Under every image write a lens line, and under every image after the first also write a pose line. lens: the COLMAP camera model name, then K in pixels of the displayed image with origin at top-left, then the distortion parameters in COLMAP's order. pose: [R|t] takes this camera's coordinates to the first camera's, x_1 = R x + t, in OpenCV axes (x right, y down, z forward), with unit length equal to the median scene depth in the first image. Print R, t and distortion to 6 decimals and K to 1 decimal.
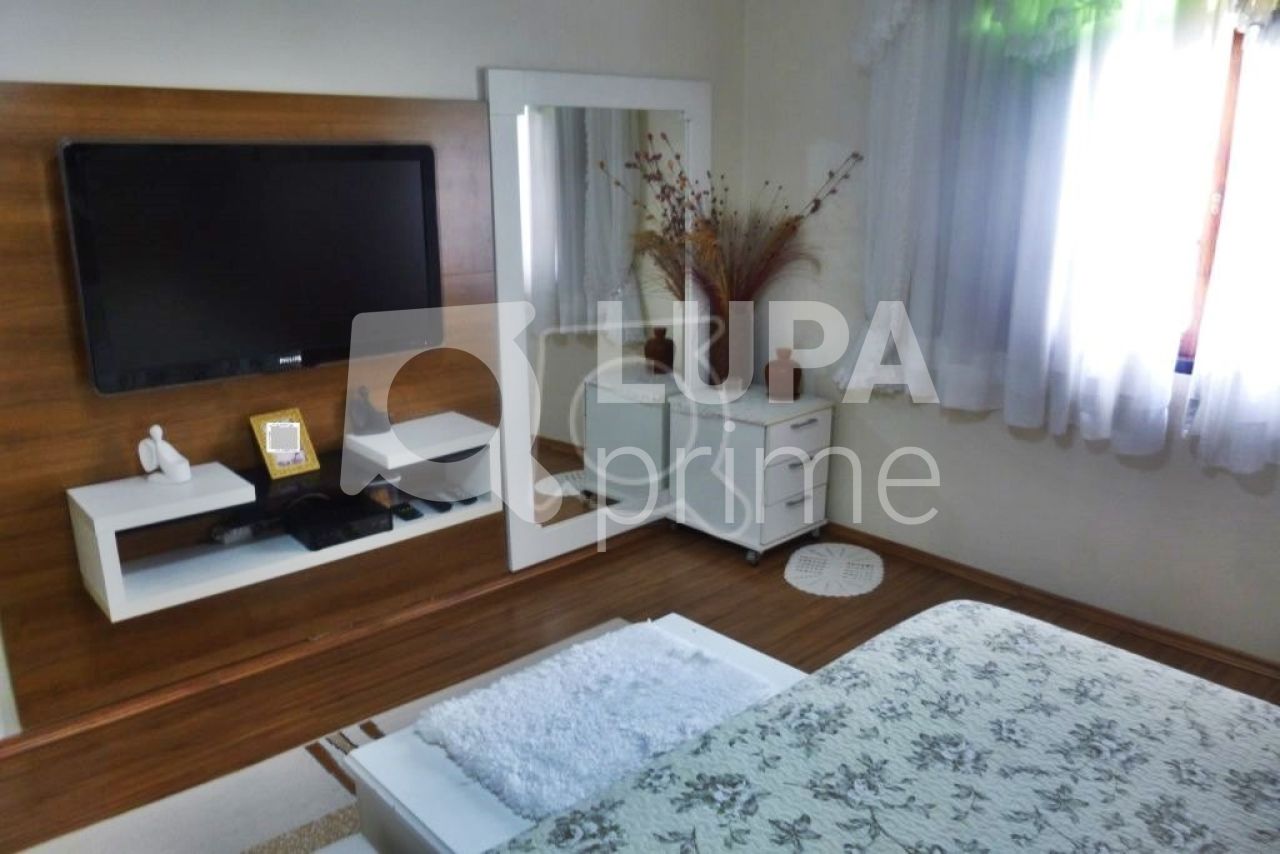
lens RADIAL K [[947.0, 0, 640.0], [0, 947.0, 428.0], [0, 0, 1]] dist [-0.062149, 0.009451]
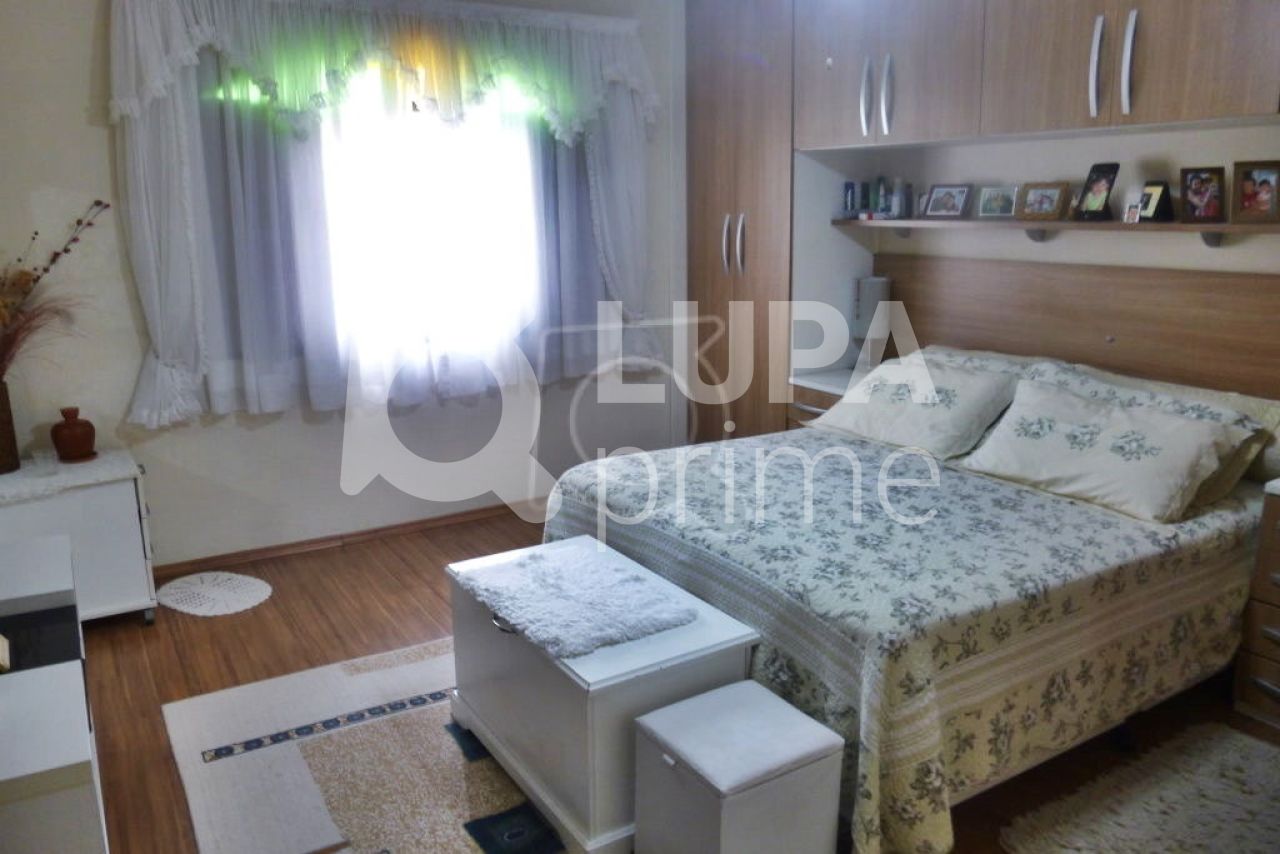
lens RADIAL K [[947.0, 0, 630.2], [0, 947.0, 418.9], [0, 0, 1]] dist [-0.062149, 0.009451]
pose [[0.169050, -0.205800, 0.963882, -1.261075], [0.270015, 0.950213, 0.155525, -0.229099], [-0.947900, 0.233971, 0.216203, 0.954091]]
